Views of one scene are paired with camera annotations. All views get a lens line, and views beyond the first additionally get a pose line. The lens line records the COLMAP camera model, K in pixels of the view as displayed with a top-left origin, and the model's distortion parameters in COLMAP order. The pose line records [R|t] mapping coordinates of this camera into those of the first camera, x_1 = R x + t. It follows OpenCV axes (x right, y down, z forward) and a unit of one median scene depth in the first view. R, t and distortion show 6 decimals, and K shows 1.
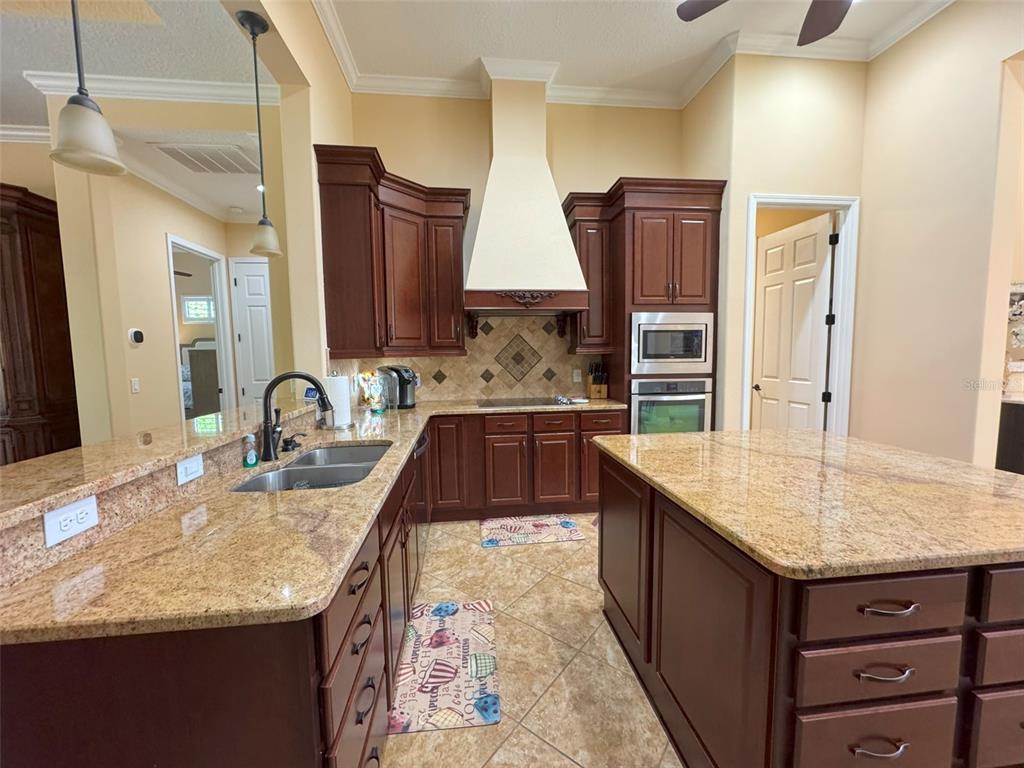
lens RADIAL K [[407.6, 0, 511.6], [0, 407.6, 386.4], [0, 0, 1]] dist [-0.000125, -0.000514]
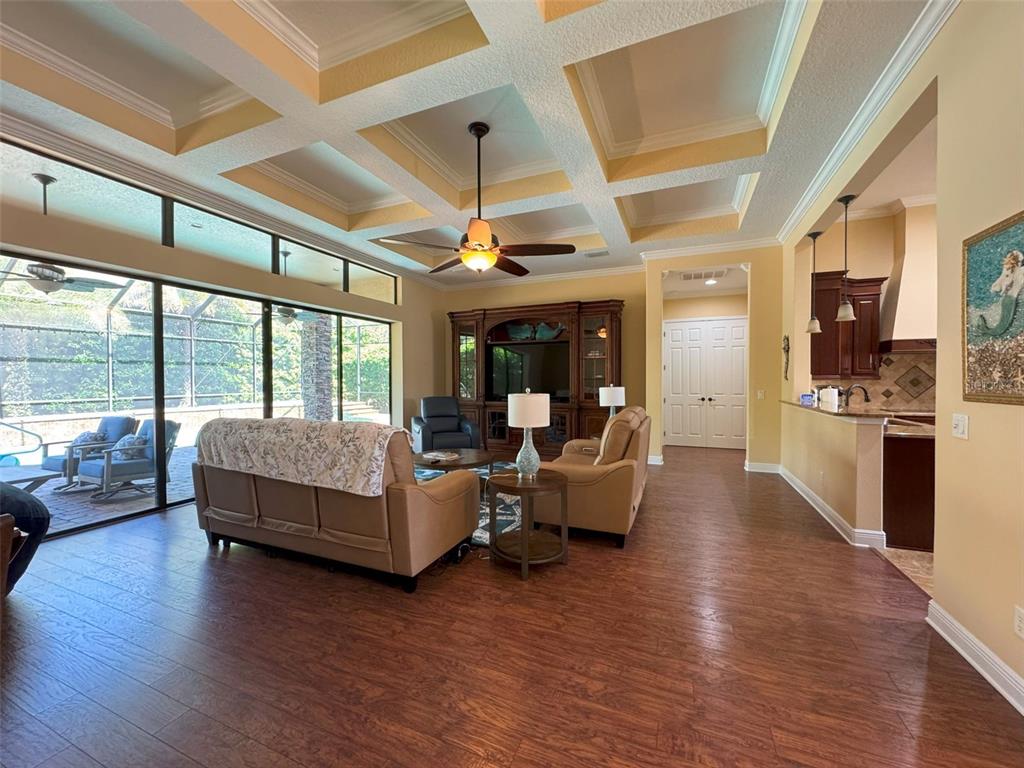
lens RADIAL K [[407.6, 0, 508.8], [0, 407.6, 385.1], [0, 0, 1]] dist [-0.000125, -0.000514]
pose [[0.869843, 0.019384, -0.492948, -0.533265], [-0.052338, 0.997214, -0.053142, 0.094953], [0.490545, 0.072025, 0.868434, -0.980624]]
